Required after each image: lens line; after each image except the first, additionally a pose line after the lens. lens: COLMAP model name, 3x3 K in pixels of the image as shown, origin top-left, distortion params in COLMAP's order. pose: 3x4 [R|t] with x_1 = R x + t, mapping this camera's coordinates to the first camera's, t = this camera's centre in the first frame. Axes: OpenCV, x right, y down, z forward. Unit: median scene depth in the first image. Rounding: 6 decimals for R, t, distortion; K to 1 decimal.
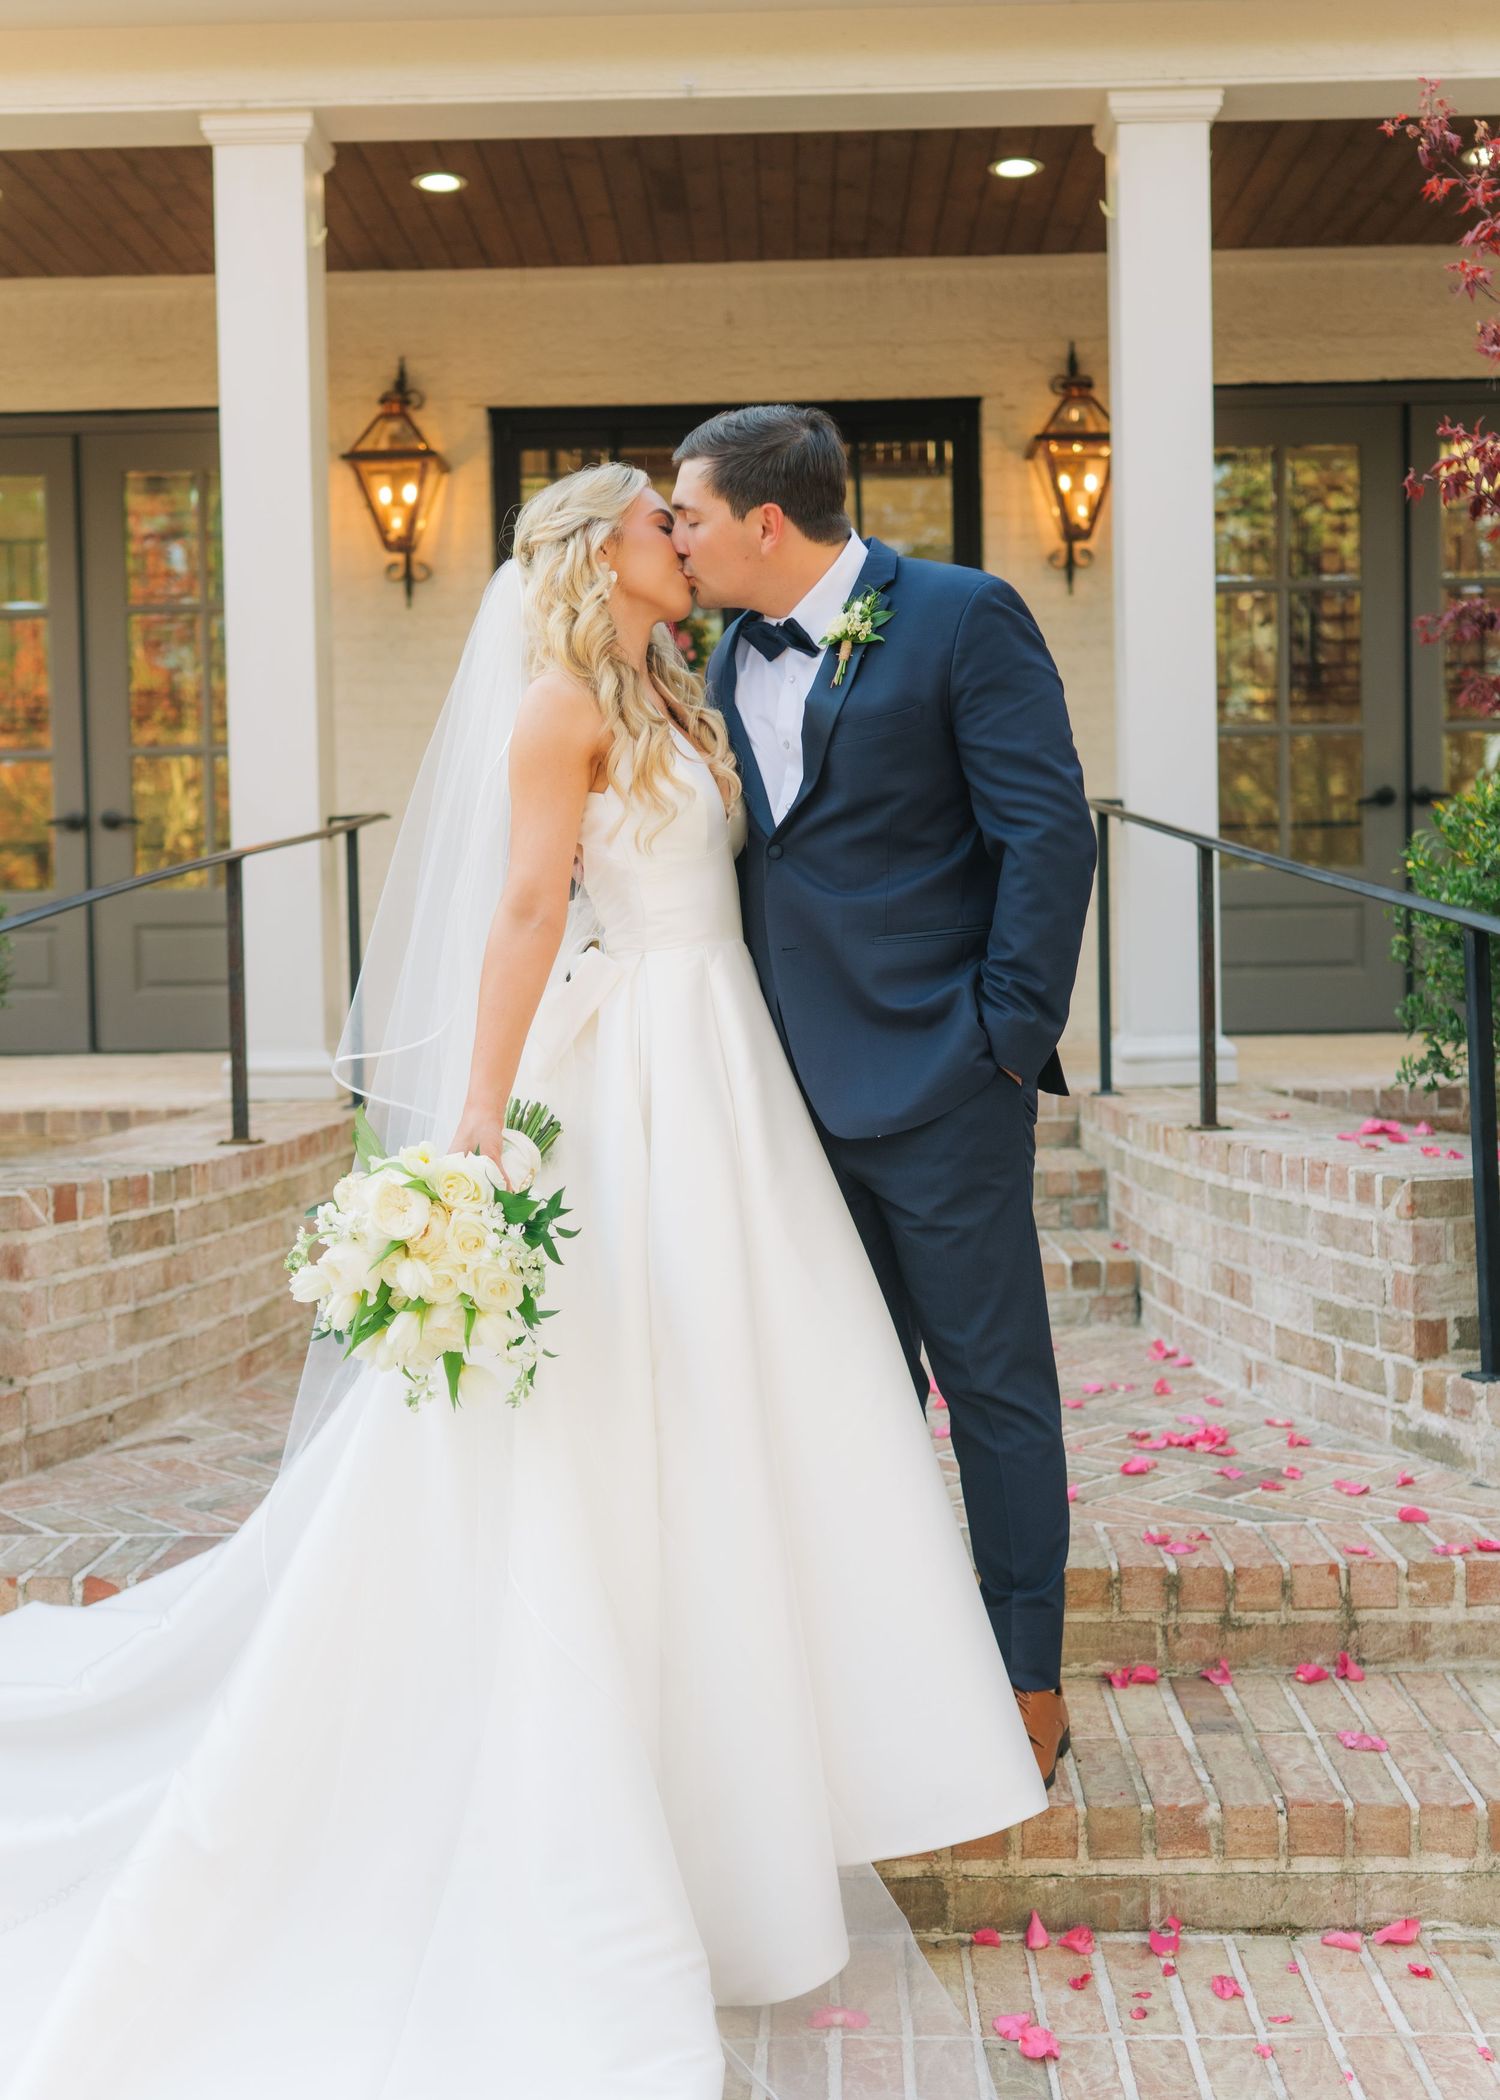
lens RADIAL K [[2246.6, 0, 749.8], [0, 2246.6, 1008.5], [0, 0, 1]] dist [-0.016024, 0.026939]
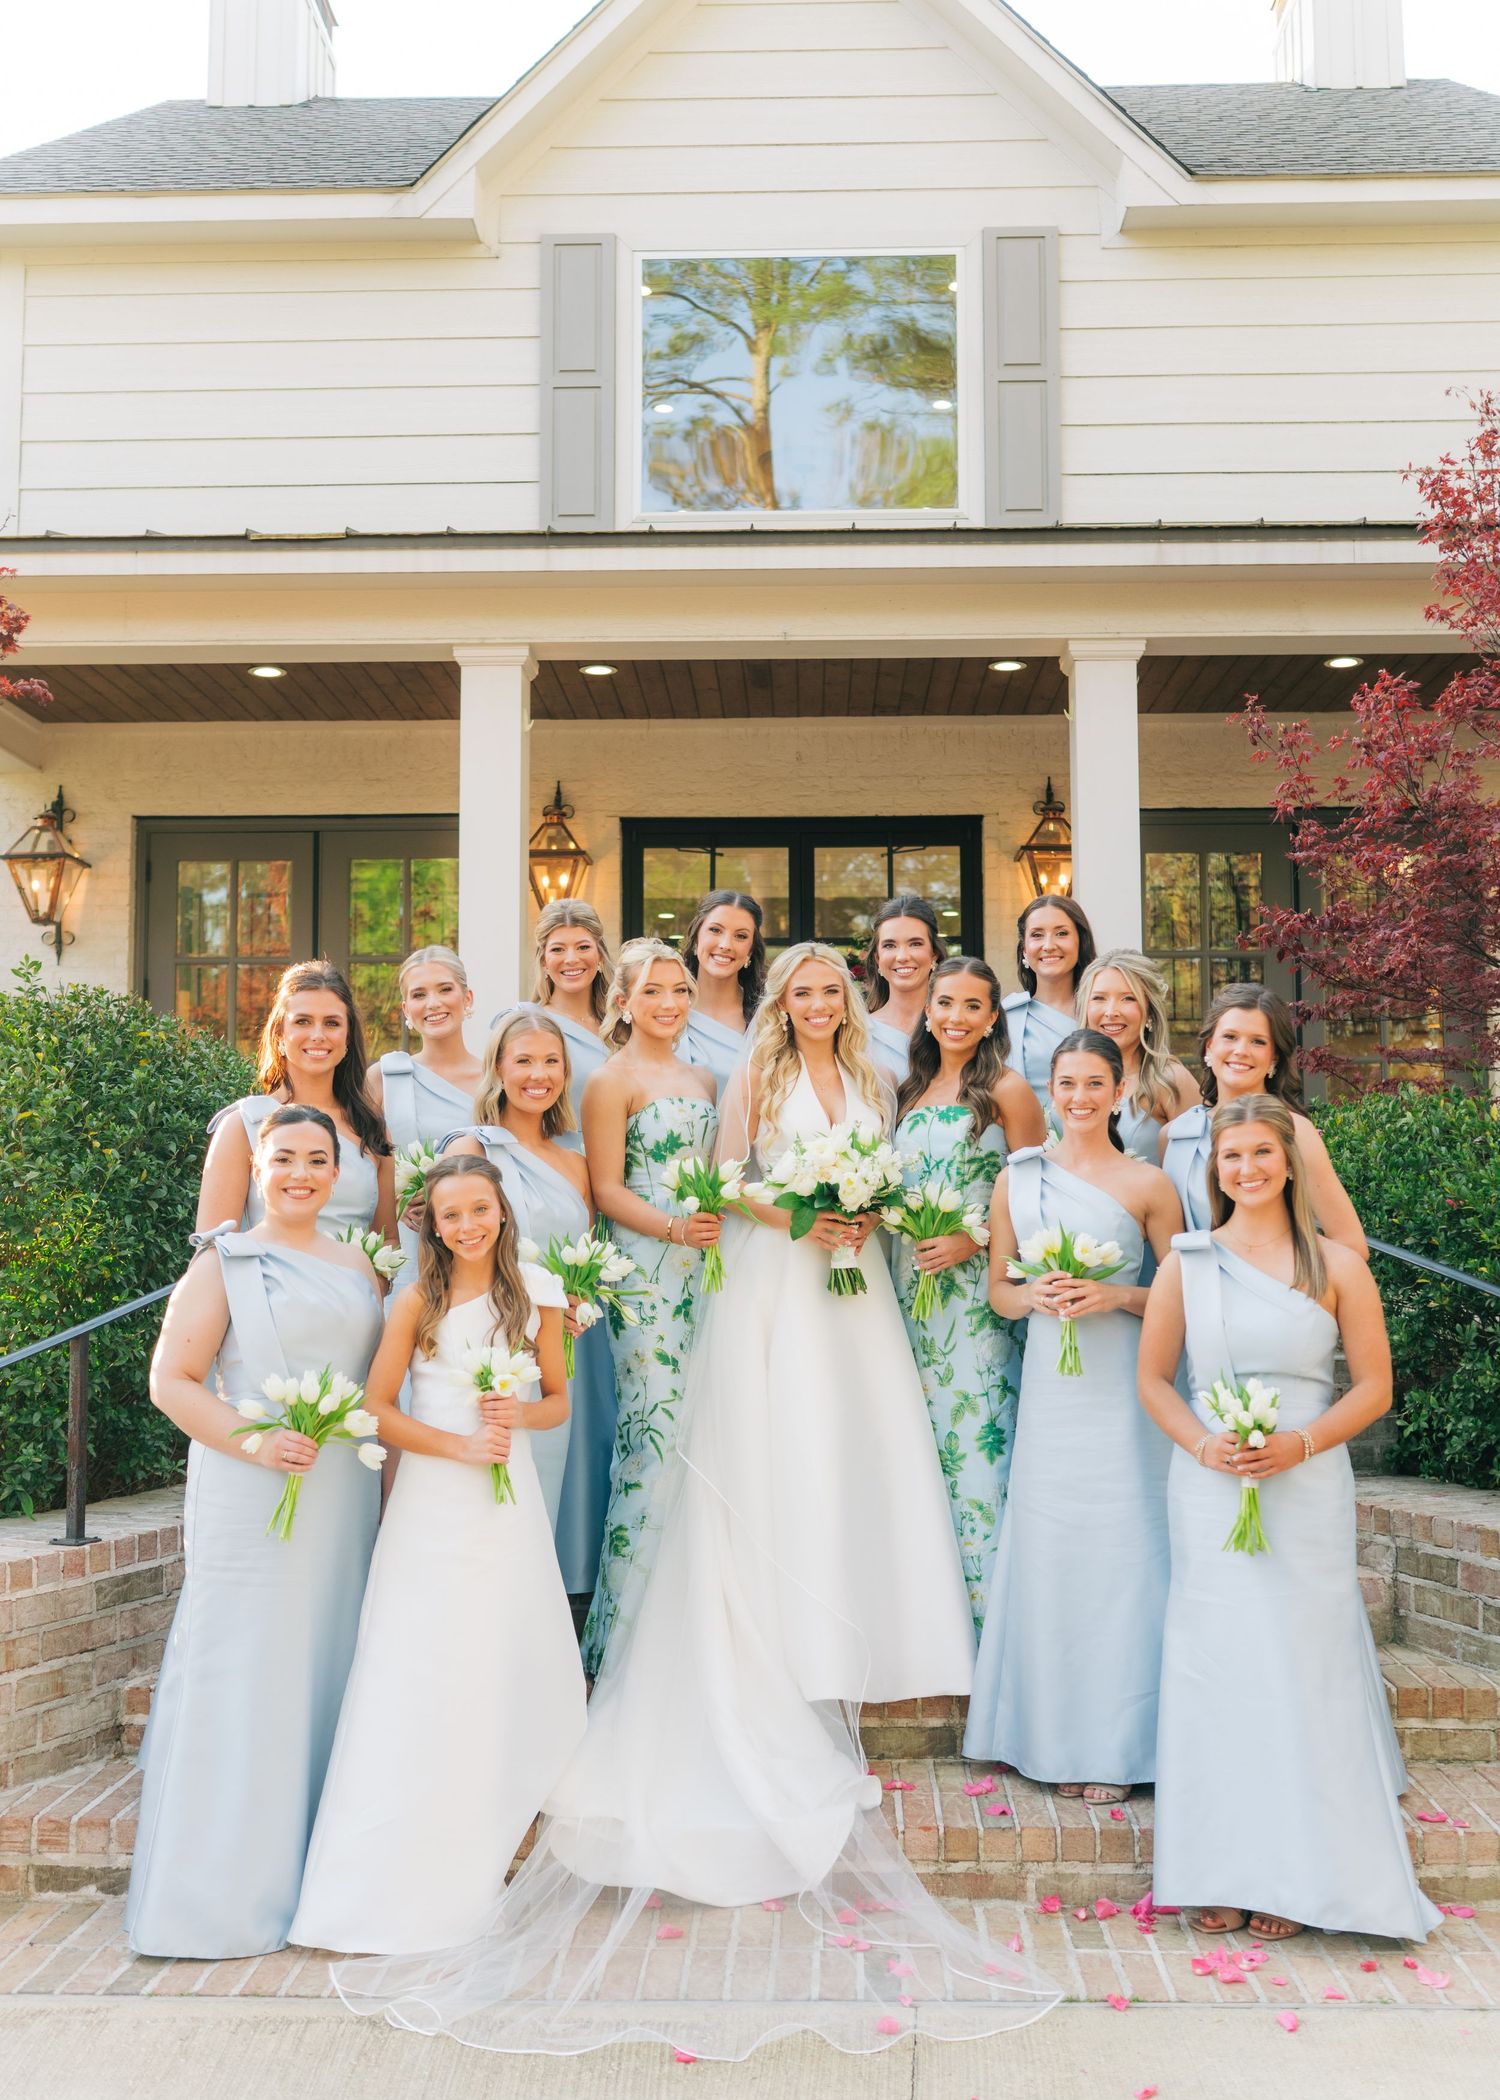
lens RADIAL K [[2153.7, 0, 750.0], [0, 2153.7, 1050.0], [0, 0, 1]] dist [-0.025793, 0.048534]
pose [[0.999875, 0.014540, -0.006209, -0.031788], [-0.015110, 0.994393, -0.104664, 0.009634], [0.004652, 0.104745, 0.994488, -0.325911]]
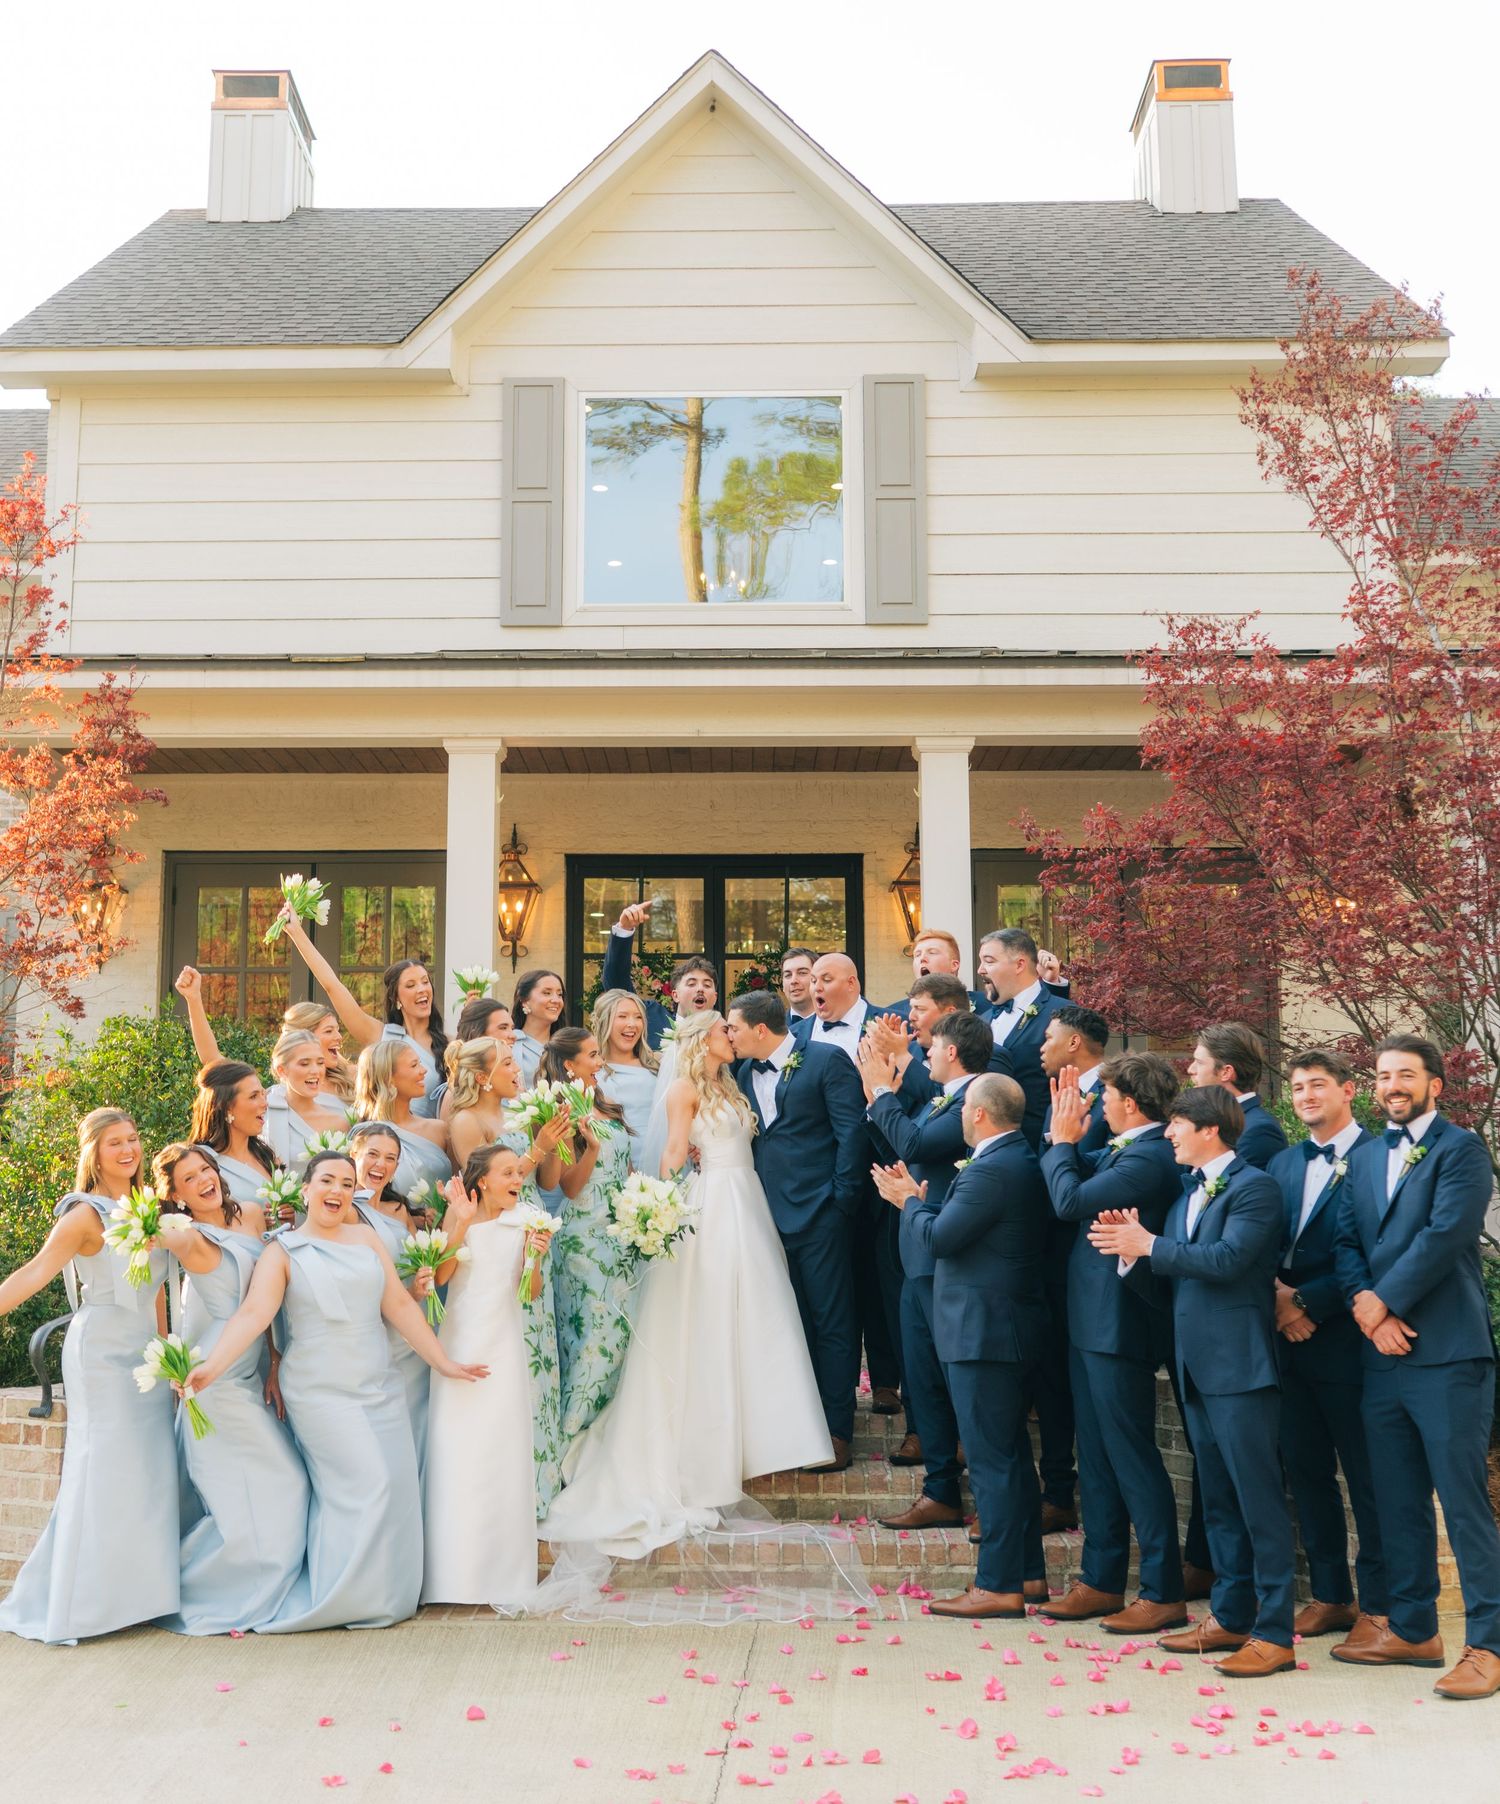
lens RADIAL K [[2510.0, 0, 669.3], [0, 2510.0, 803.3], [0, 0, 1]] dist [-0.001018, -0.025259]
pose [[0.999783, 0.017387, -0.011435, -0.022212], [-0.019220, 0.982170, -0.187012, 0.046448], [0.007979, 0.187191, 0.982291, -0.943092]]
